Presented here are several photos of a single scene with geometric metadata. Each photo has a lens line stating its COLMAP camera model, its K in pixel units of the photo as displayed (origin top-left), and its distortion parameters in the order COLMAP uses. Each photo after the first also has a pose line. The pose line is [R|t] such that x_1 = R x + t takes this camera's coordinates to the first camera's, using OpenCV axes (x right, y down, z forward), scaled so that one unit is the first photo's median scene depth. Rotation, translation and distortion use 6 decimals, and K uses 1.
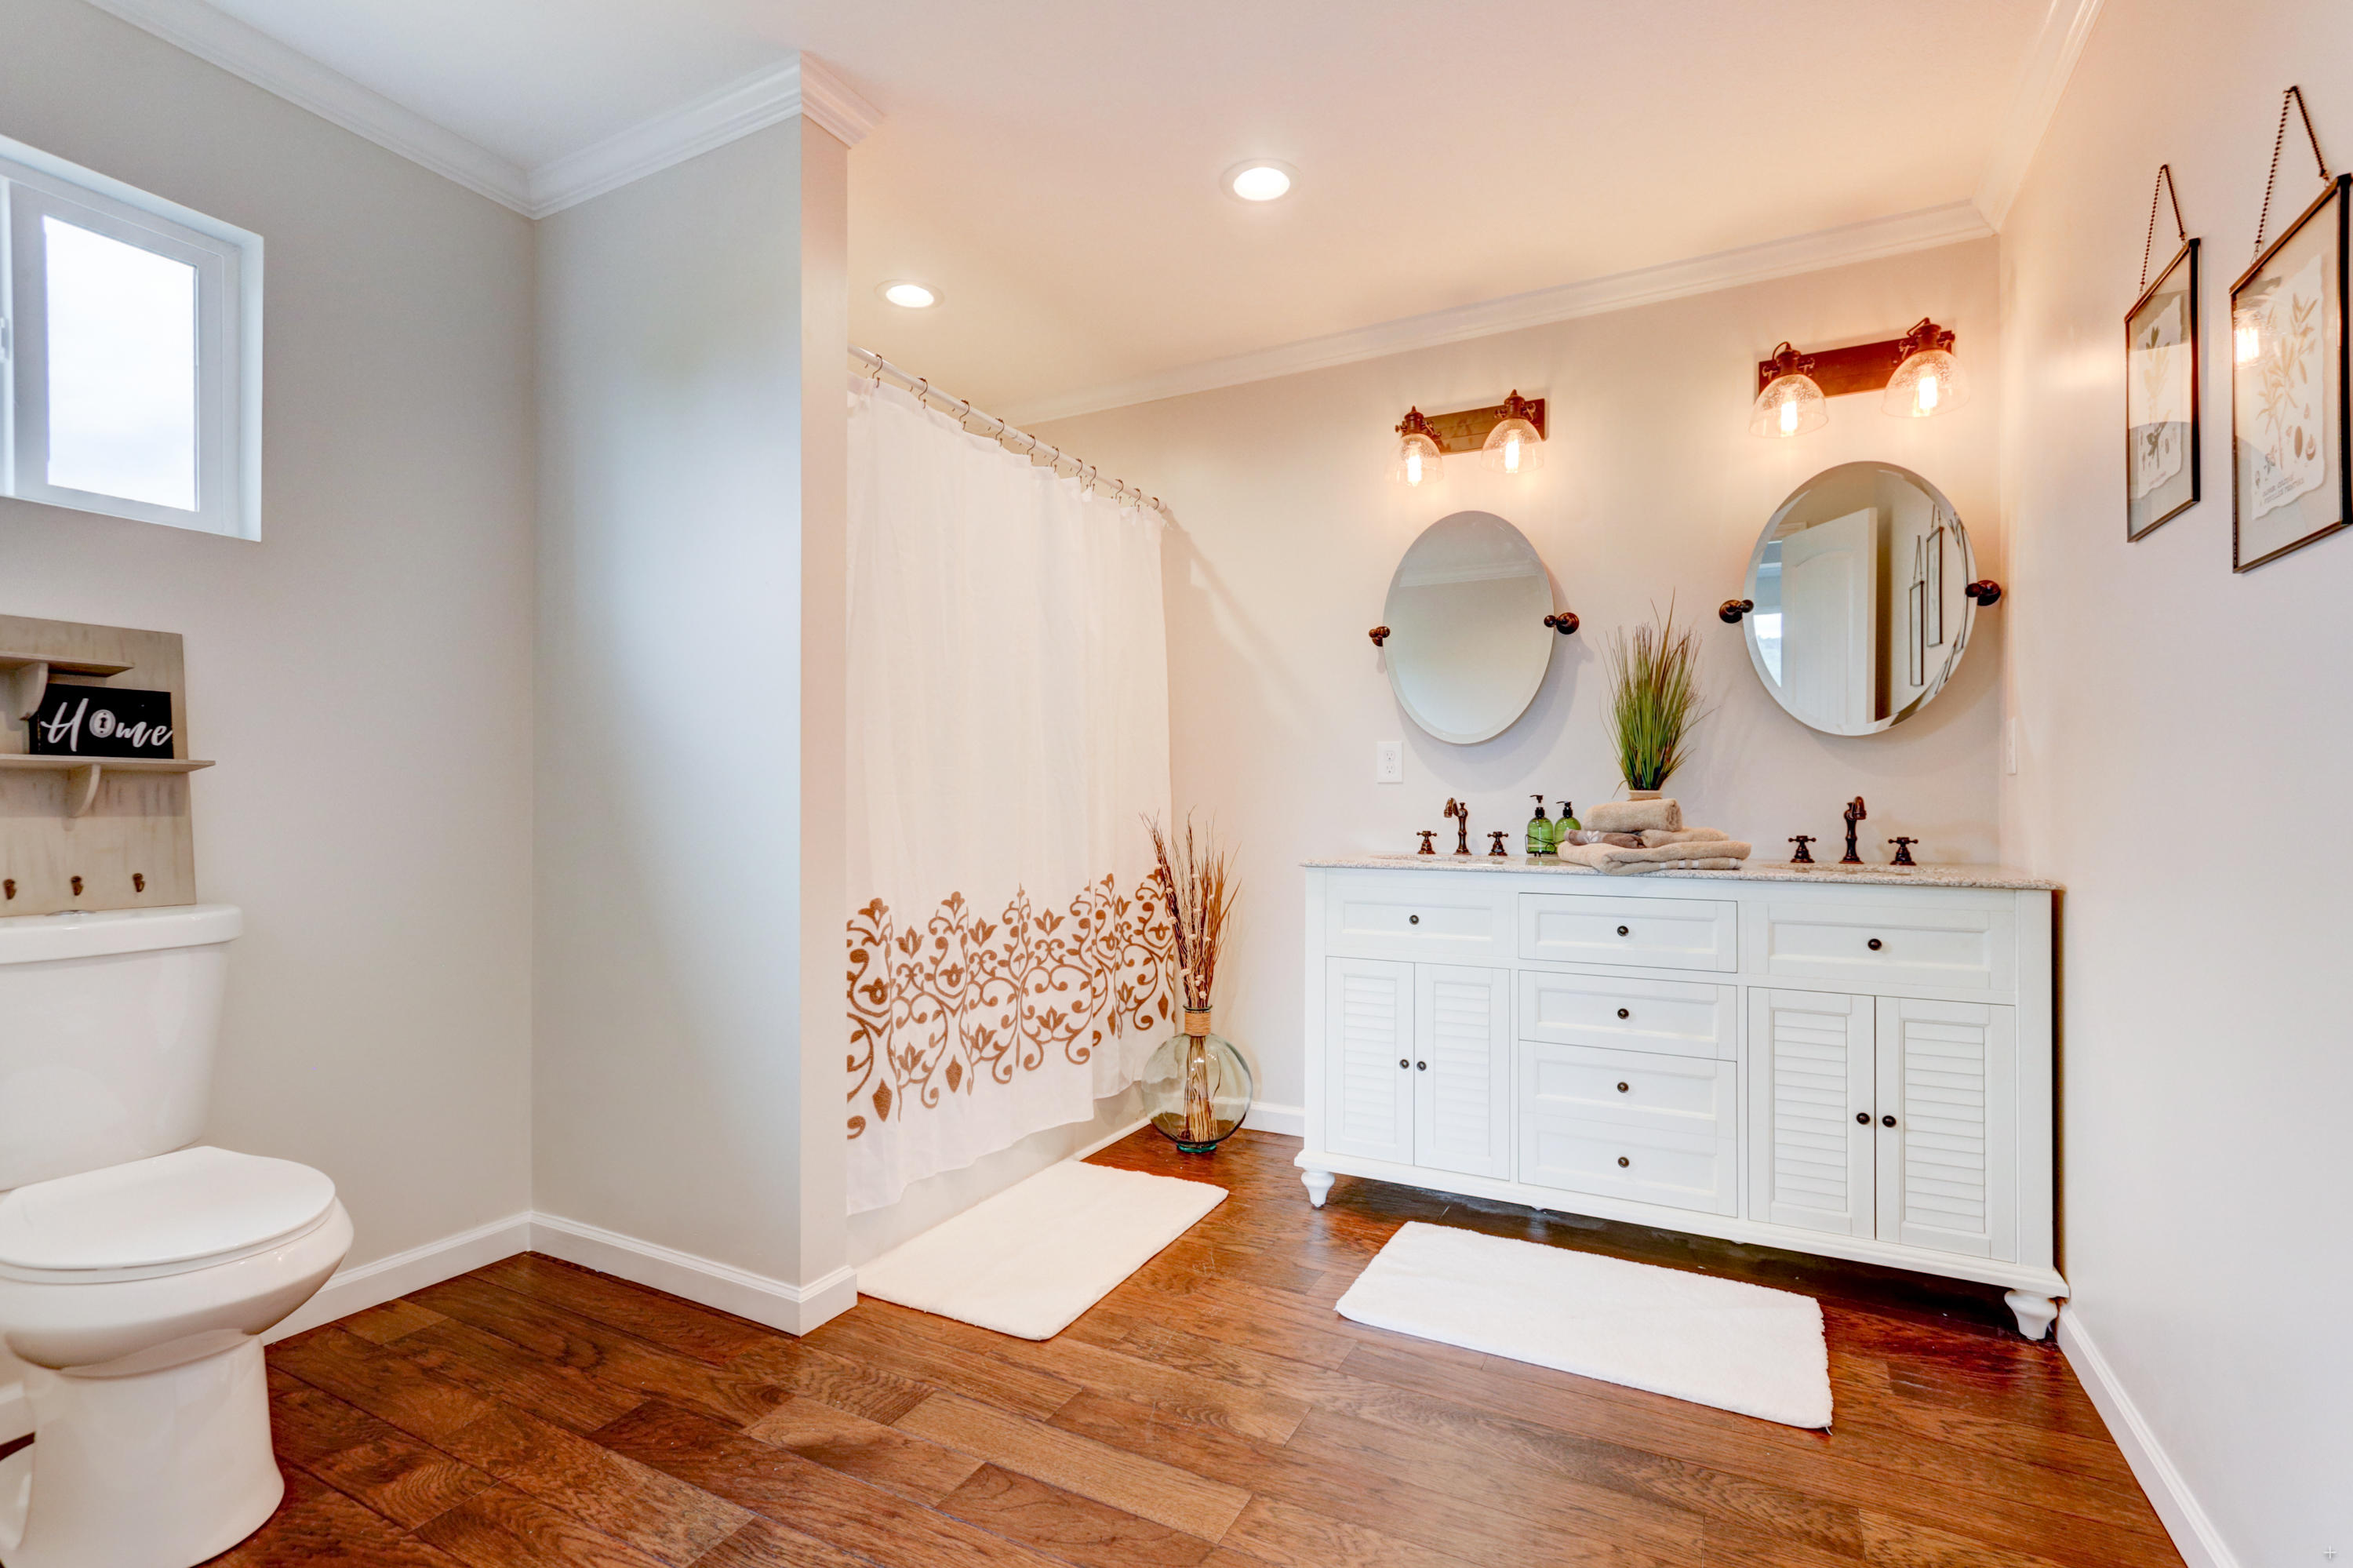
lens RADIAL K [[1082.7, 0, 1175.2], [0, 1082.7, 800.1], [0, 0, 1]] dist [0.003778, 0.002253]
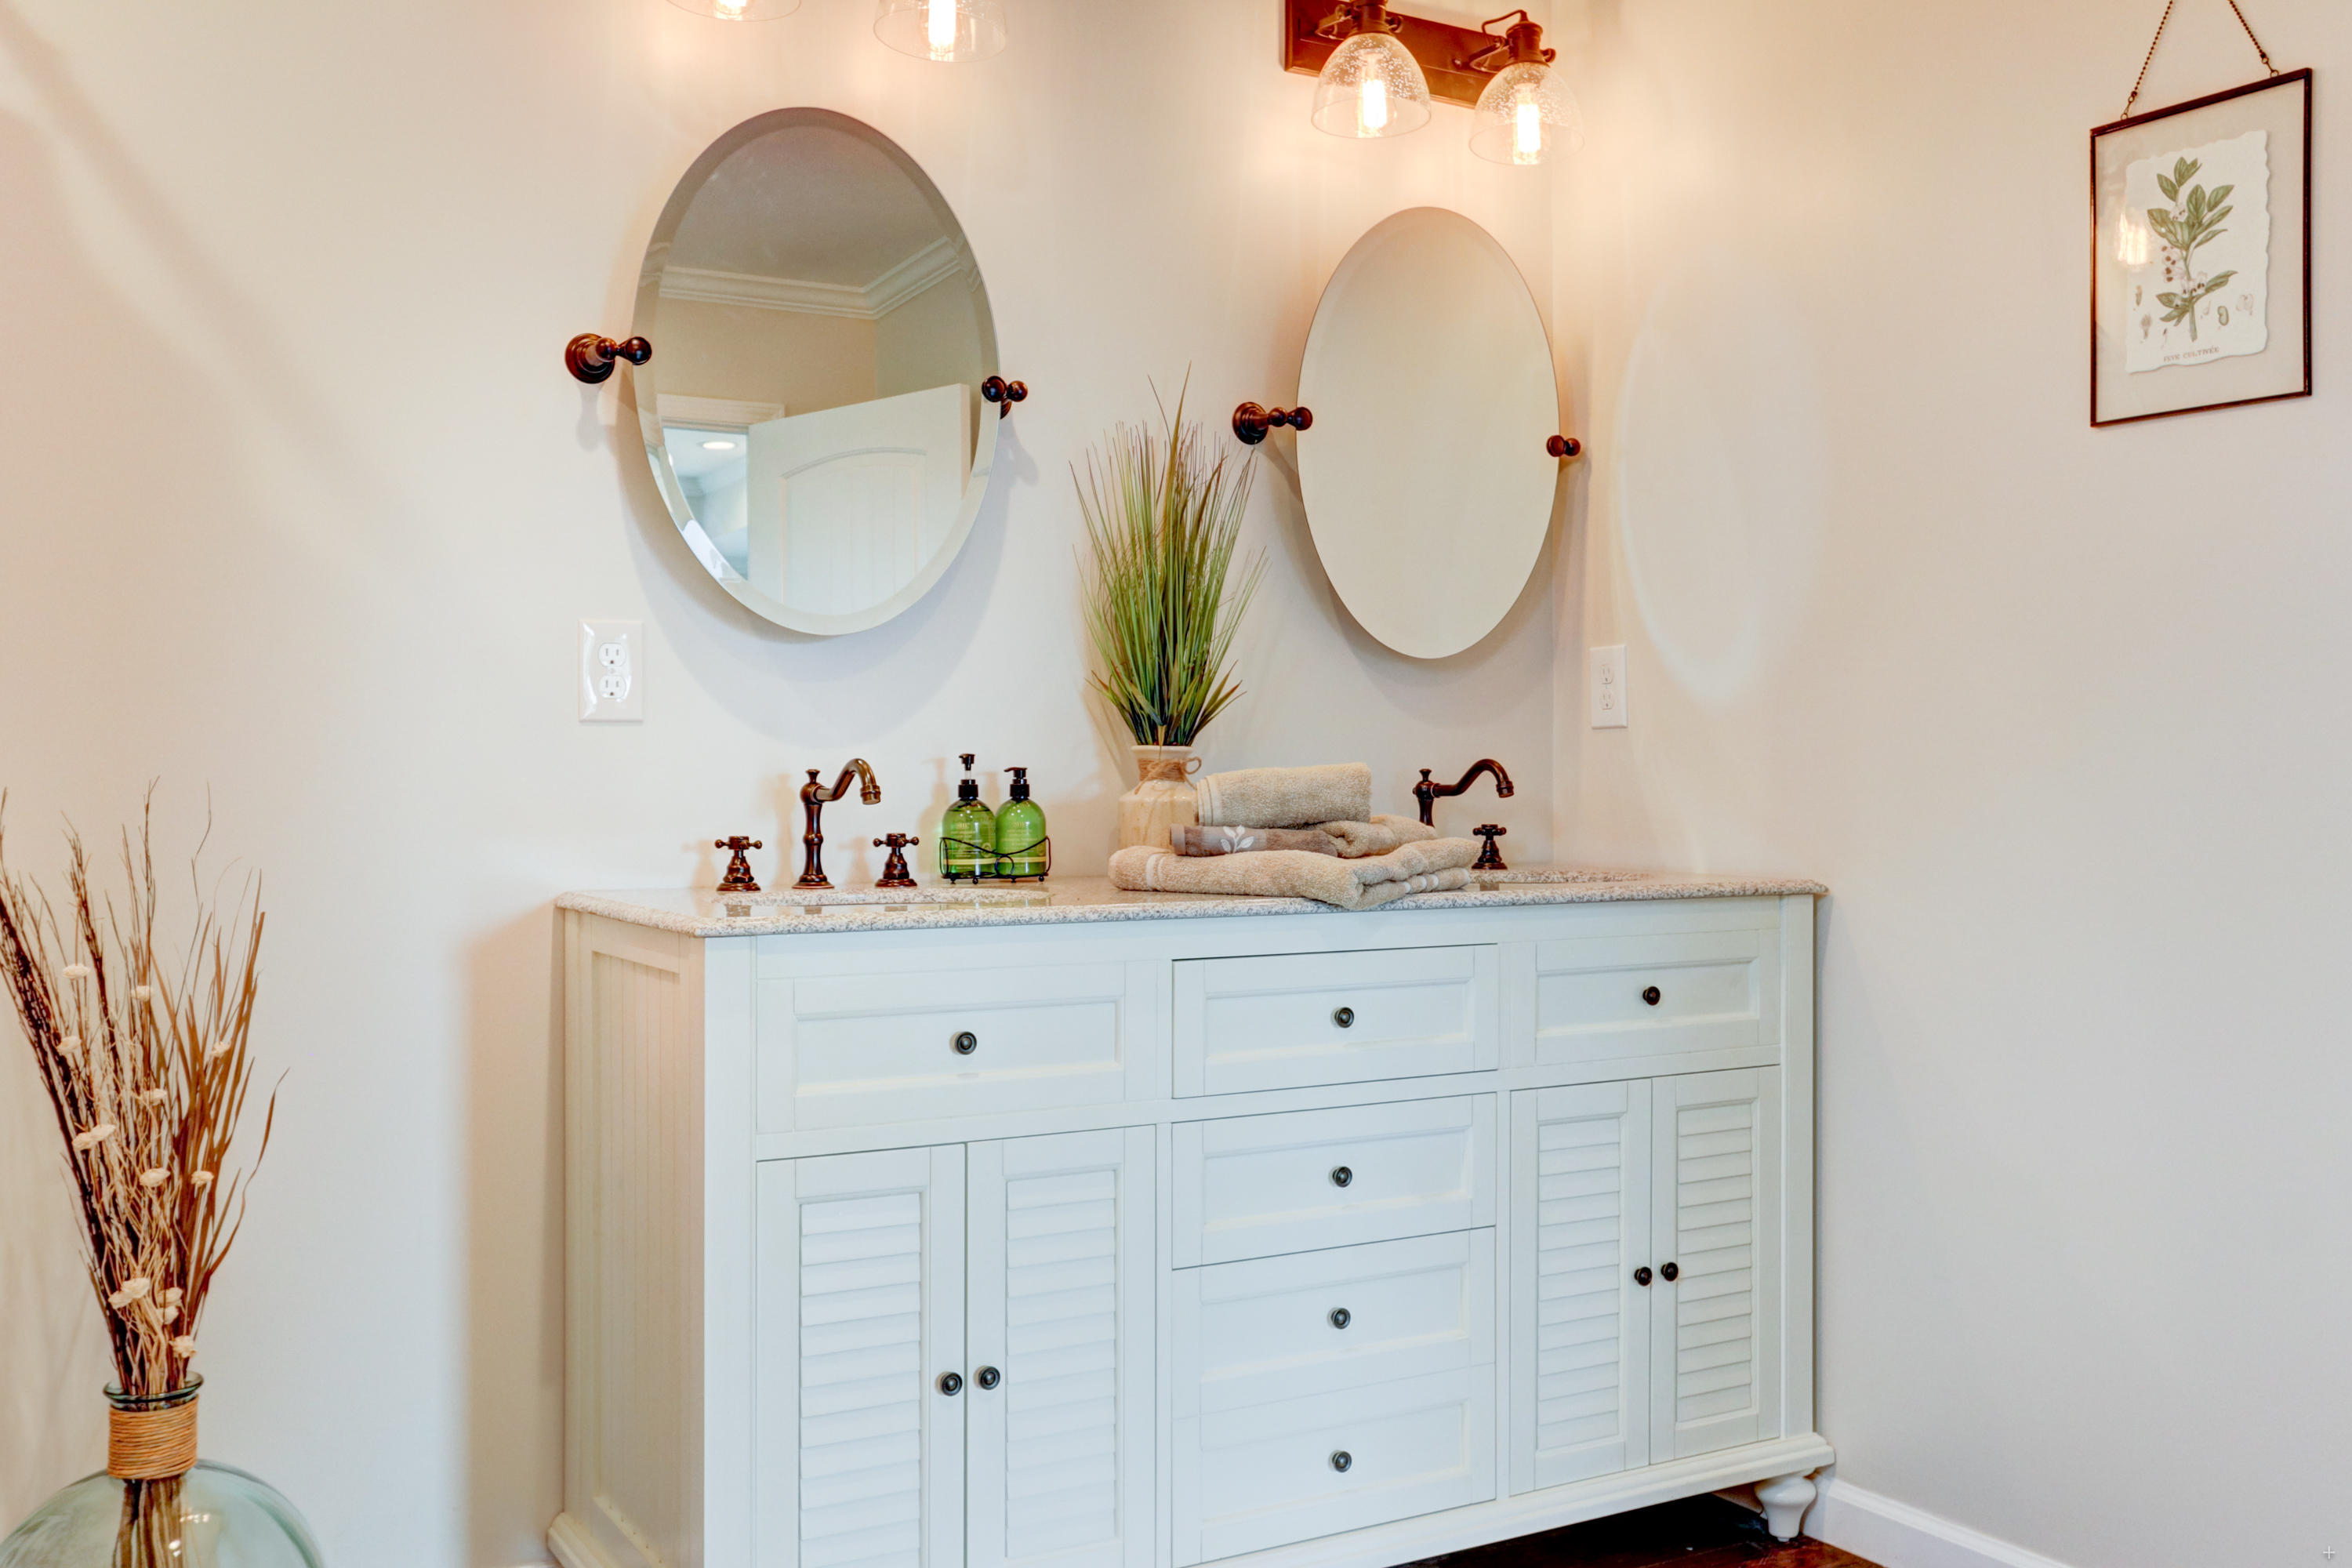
lens RADIAL K [[2186.1, 0, 1176.3], [0, 2186.1, 773.7], [0, 0, 1]] dist [-0.013368, 0.000000]
pose [[0.499788, 0.003535, 0.866141, -0.509747], [-0.001628, 0.999994, -0.003142, 0.008114], [-0.866146, 0.000161, 0.499791, 0.527716]]
